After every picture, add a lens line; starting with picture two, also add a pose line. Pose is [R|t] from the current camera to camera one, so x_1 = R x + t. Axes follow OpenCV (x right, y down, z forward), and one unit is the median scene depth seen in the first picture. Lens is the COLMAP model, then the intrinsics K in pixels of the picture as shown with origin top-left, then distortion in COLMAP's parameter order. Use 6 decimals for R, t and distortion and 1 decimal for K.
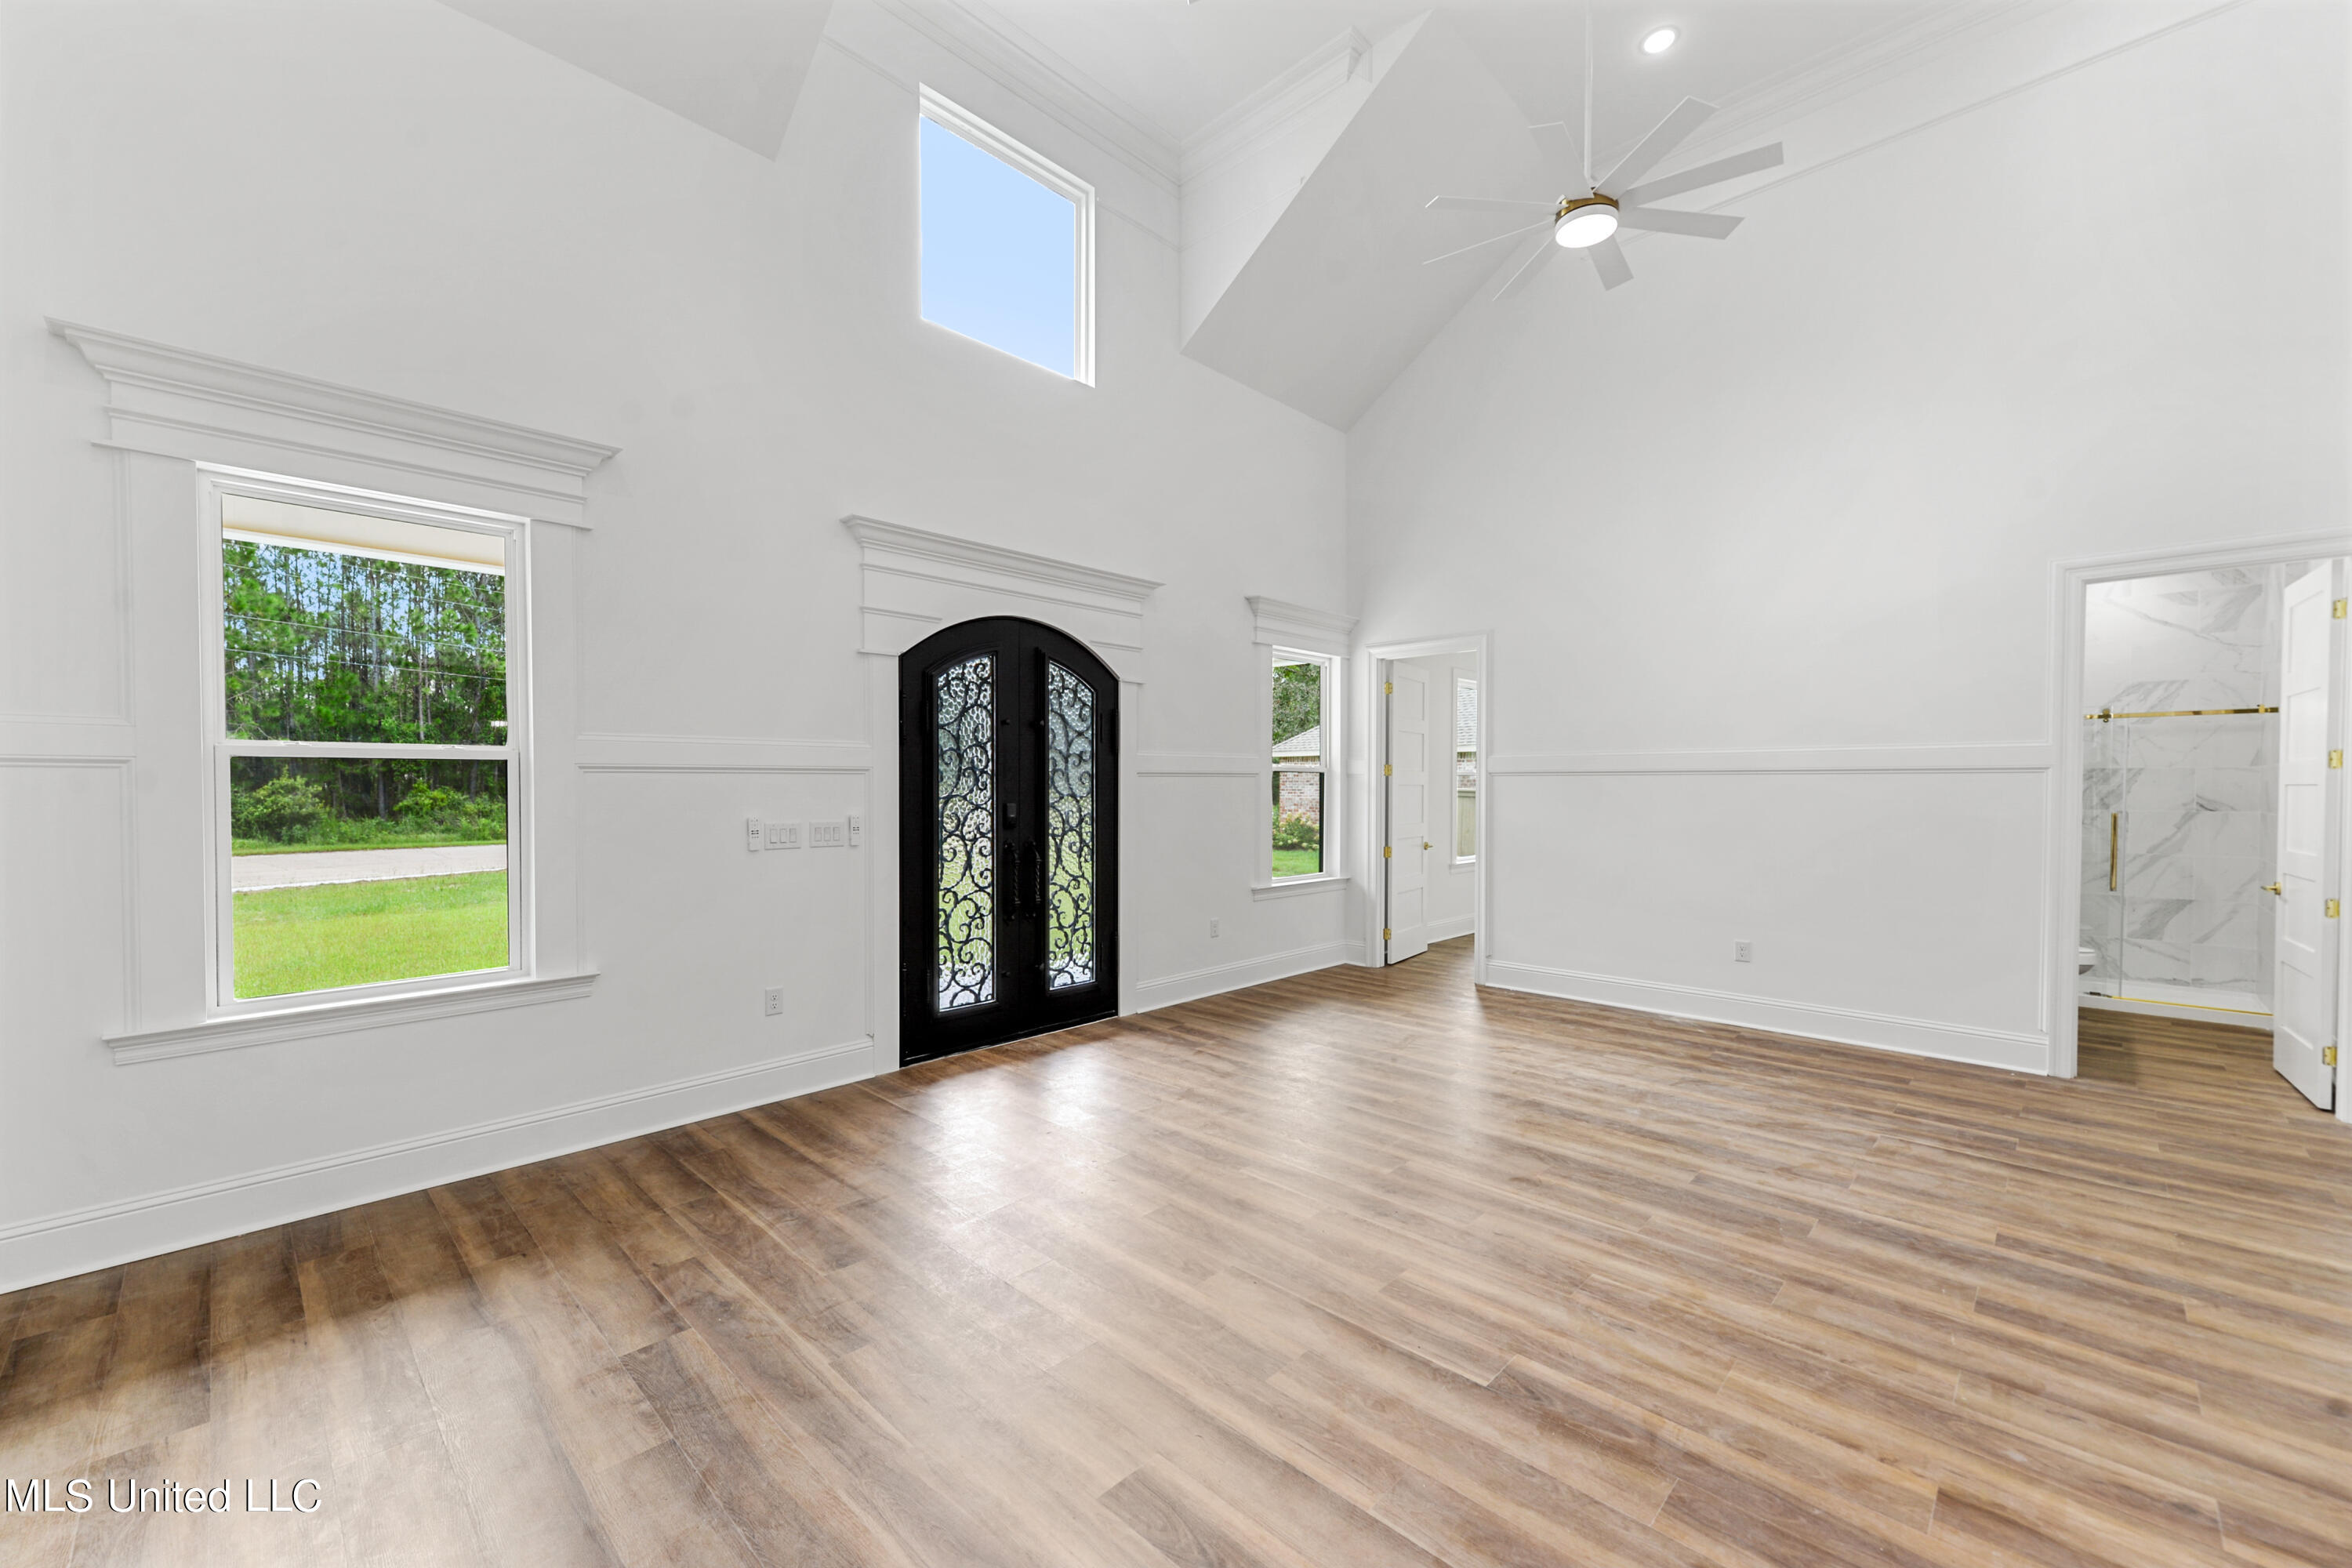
lens RADIAL K [[931.0, 0, 1161.1], [0, 931.0, 801.8], [0, 0, 1]] dist [0.008583, -0.000298]
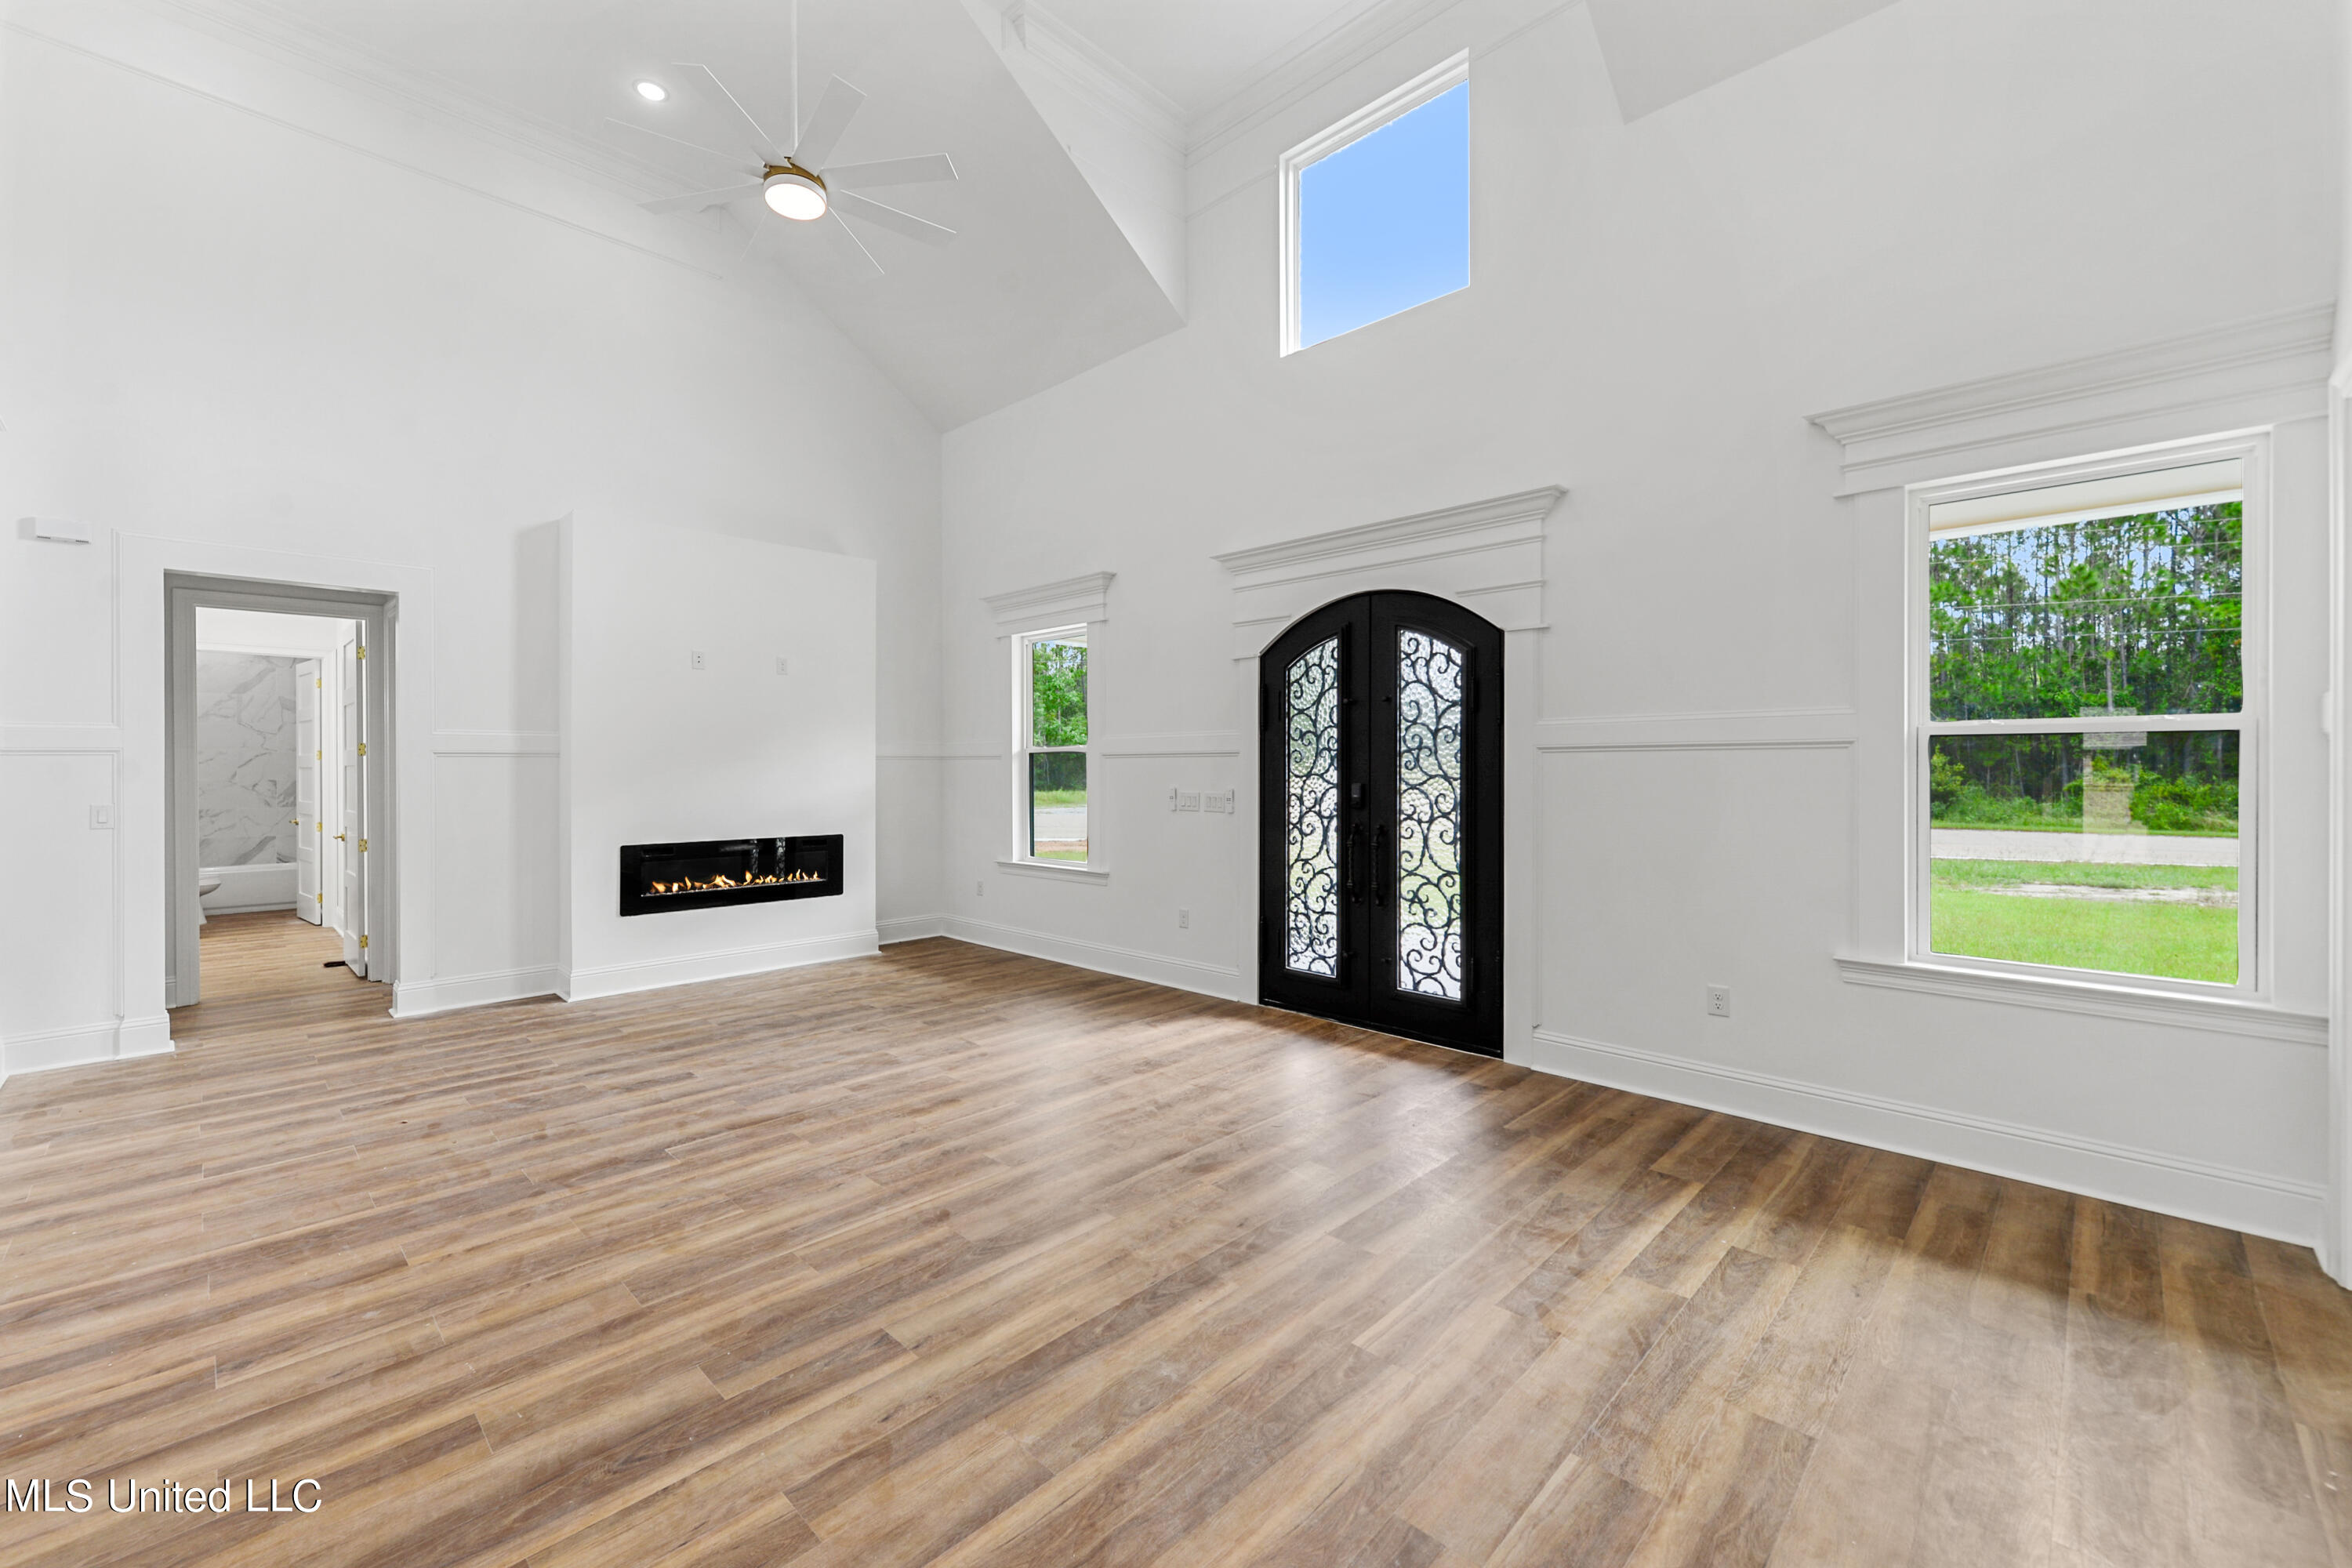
lens RADIAL K [[970.2, 0, 1167.1], [0, 970.2, 760.8], [0, 0, 1]] dist [0.011409, -0.000047]
pose [[-0.007406, -0.003916, -0.999965, 1.050006], [-0.016197, 0.999862, -0.003795, -0.017751], [0.999841, 0.016168, -0.007468, 0.979182]]
